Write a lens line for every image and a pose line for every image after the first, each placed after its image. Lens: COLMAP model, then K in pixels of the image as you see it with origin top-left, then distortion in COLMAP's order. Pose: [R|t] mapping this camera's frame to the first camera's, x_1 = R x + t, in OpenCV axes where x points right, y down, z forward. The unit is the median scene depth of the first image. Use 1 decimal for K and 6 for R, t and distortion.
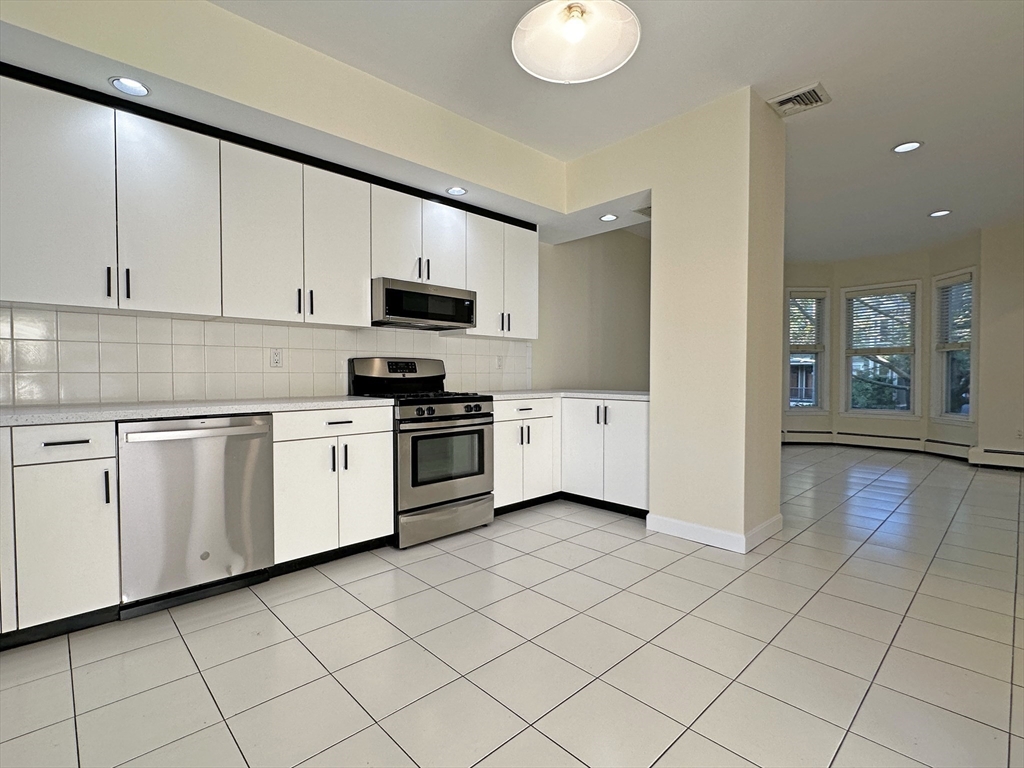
lens RADIAL K [[487.8, 0, 509.5], [0, 487.8, 381.4], [0, 0, 1]] dist [-0.000951, -0.000234]
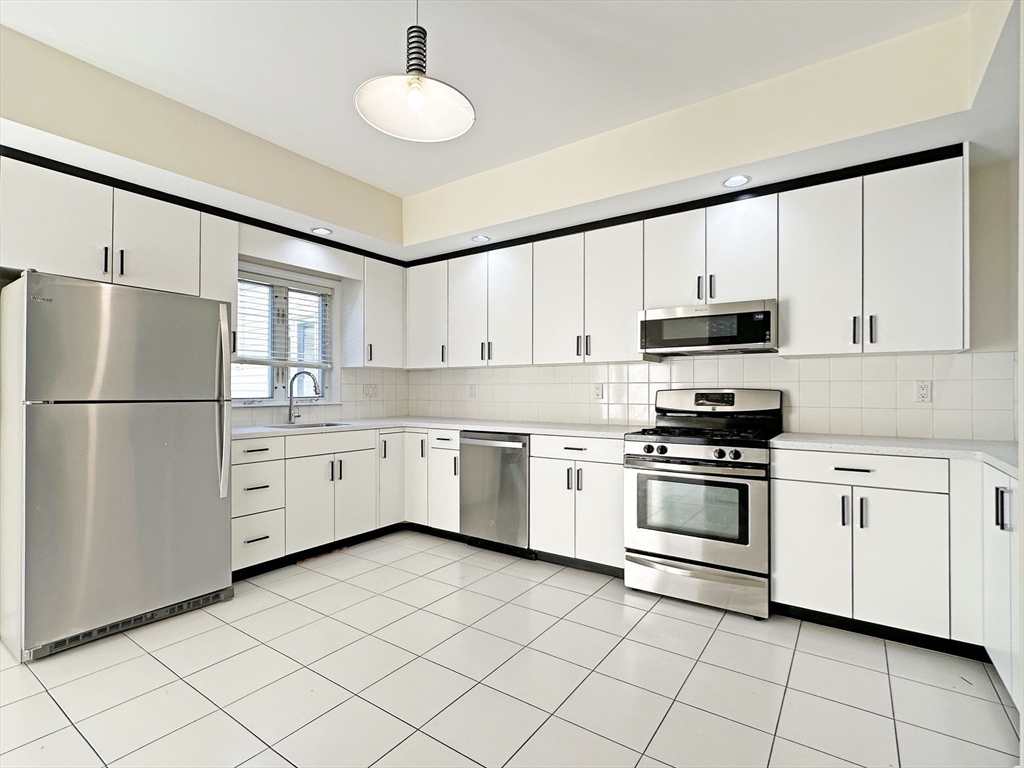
lens RADIAL K [[487.8, 0, 513.8], [0, 487.8, 392.5], [0, 0, 1]] dist [-0.000951, -0.000234]
pose [[0.207225, -0.011769, -0.978223, 0.613419], [-0.033009, 0.999274, -0.019015, -0.016252], [0.977736, 0.036230, 0.206686, 0.506024]]
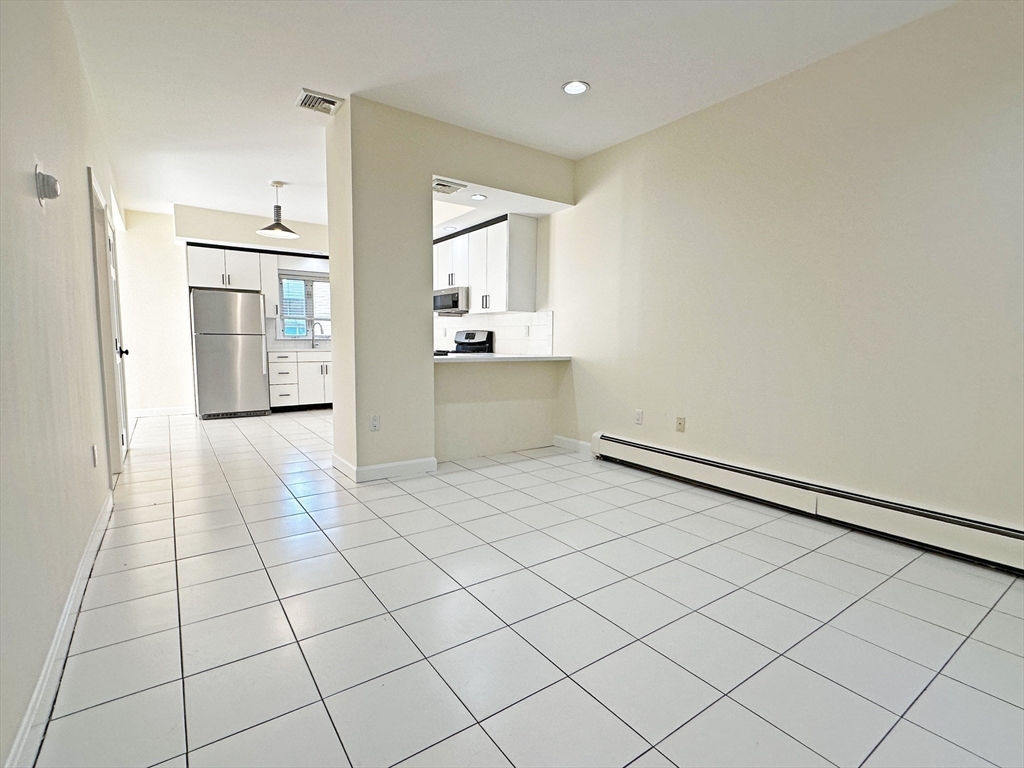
lens RADIAL K [[487.8, 0, 508.7], [0, 487.8, 388.7], [0, 0, 1]] dist [-0.000951, -0.000234]
pose [[-0.141501, 0.088932, -0.985935, 1.585787], [-0.041389, 0.994554, 0.095650, -0.017525], [0.989072, 0.054341, -0.137050, 1.496059]]
